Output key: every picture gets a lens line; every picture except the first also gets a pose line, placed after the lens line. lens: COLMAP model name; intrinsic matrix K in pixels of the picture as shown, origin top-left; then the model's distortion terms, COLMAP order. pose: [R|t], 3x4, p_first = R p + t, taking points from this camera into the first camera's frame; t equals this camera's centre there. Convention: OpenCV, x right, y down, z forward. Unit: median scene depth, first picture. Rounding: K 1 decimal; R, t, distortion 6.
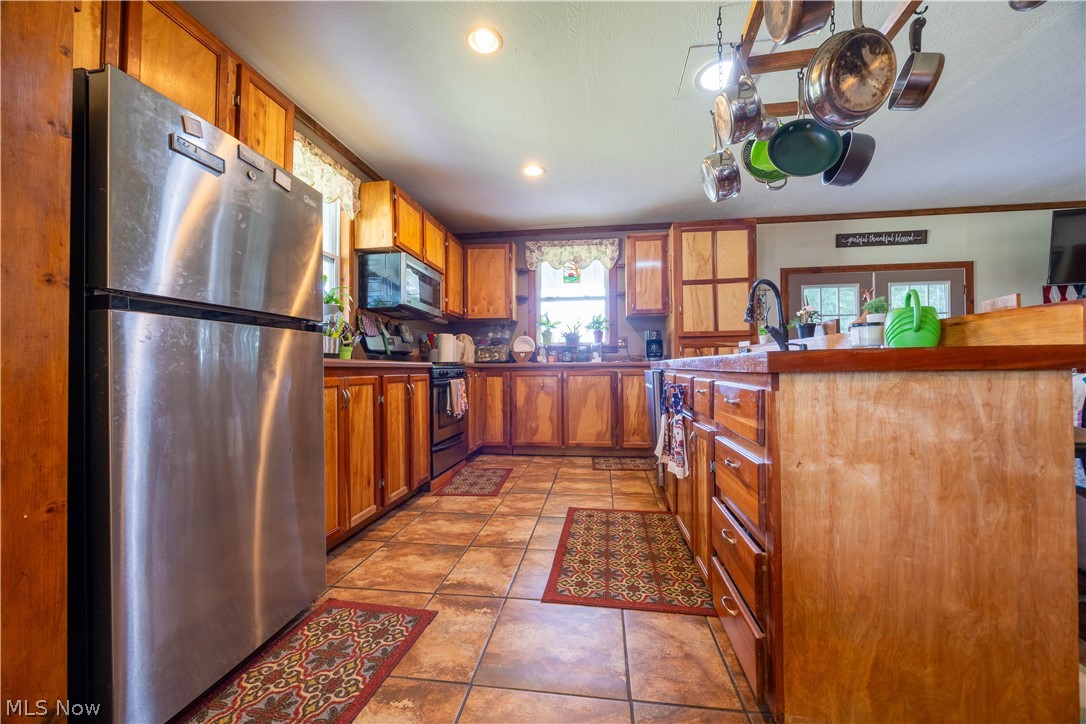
lens RADIAL K [[411.6, 0, 544.7], [0, 411.6, 362.5], [0, 0, 1]] dist [-0.002340, -0.000276]
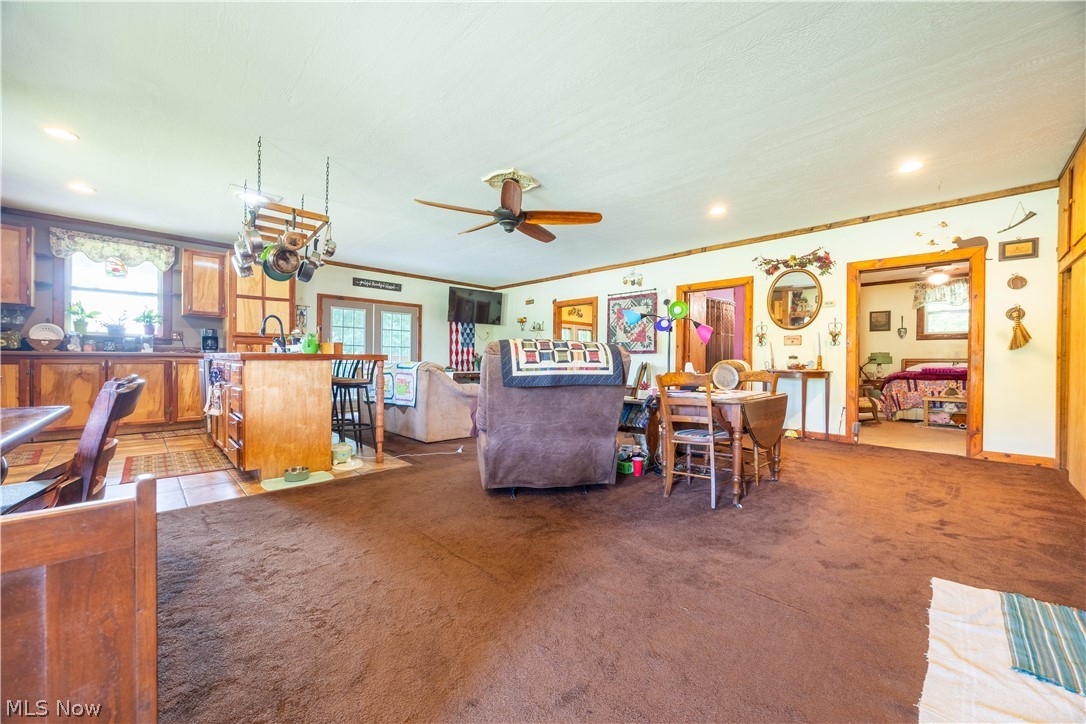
lens RADIAL K [[411.6, 0, 544.7], [0, 411.6, 362.5], [0, 0, 1]] dist [-0.002340, -0.000276]
pose [[0.604586, 0.009121, 0.796487, -0.120624], [-0.024415, 0.999677, 0.007085, -0.007754], [-0.796165, -0.023730, 0.604614, -0.595058]]
